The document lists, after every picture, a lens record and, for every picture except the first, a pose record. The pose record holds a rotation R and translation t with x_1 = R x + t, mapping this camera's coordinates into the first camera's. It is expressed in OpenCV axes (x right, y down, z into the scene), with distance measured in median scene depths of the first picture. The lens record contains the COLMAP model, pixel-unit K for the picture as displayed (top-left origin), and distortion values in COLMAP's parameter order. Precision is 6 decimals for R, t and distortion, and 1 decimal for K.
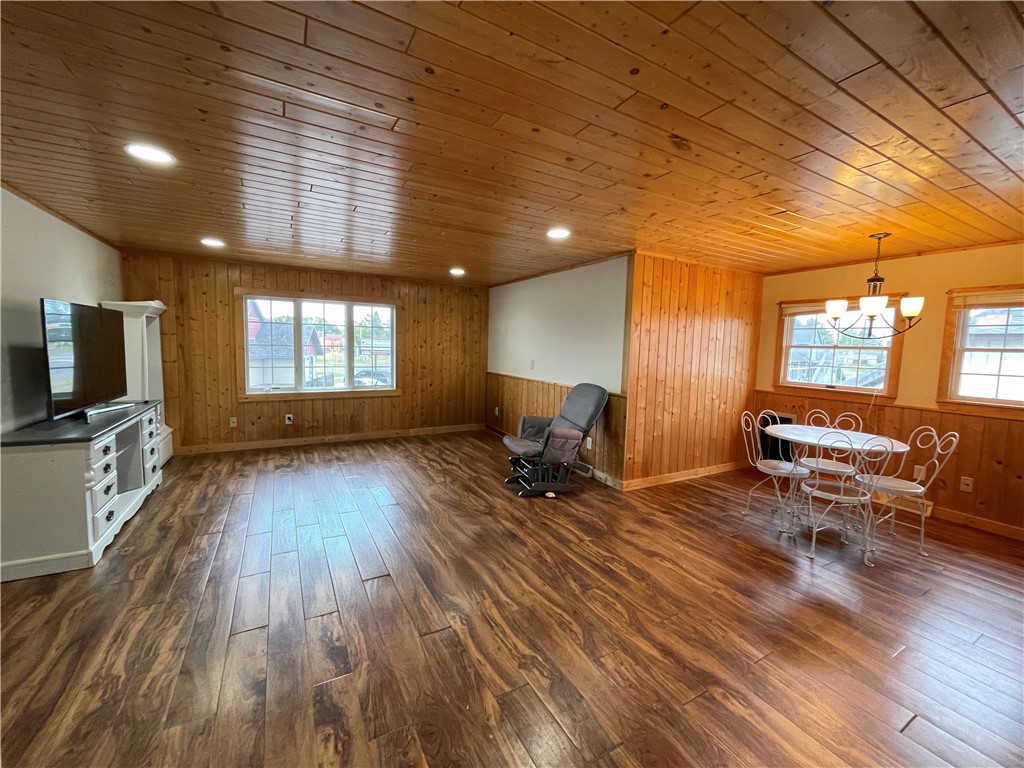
lens RADIAL K [[415.9, 0, 499.1], [0, 415.9, 381.9], [0, 0, 1]] dist [-0.000075, -0.000083]
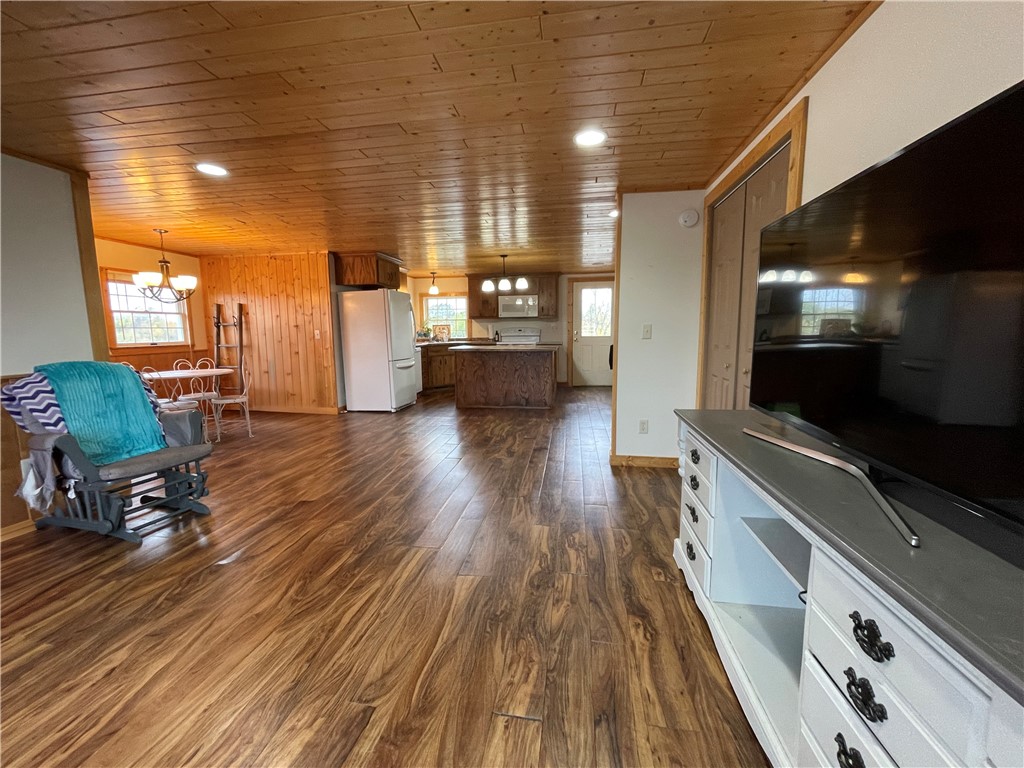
lens RADIAL K [[415.9, 0, 499.1], [0, 415.9, 381.9], [0, 0, 1]] dist [-0.000075, -0.000083]
pose [[-0.784271, -0.090348, 0.613805, -0.911147], [0.050256, 0.976837, 0.207998, -0.089422], [-0.618380, 0.193975, -0.761564, 1.400071]]
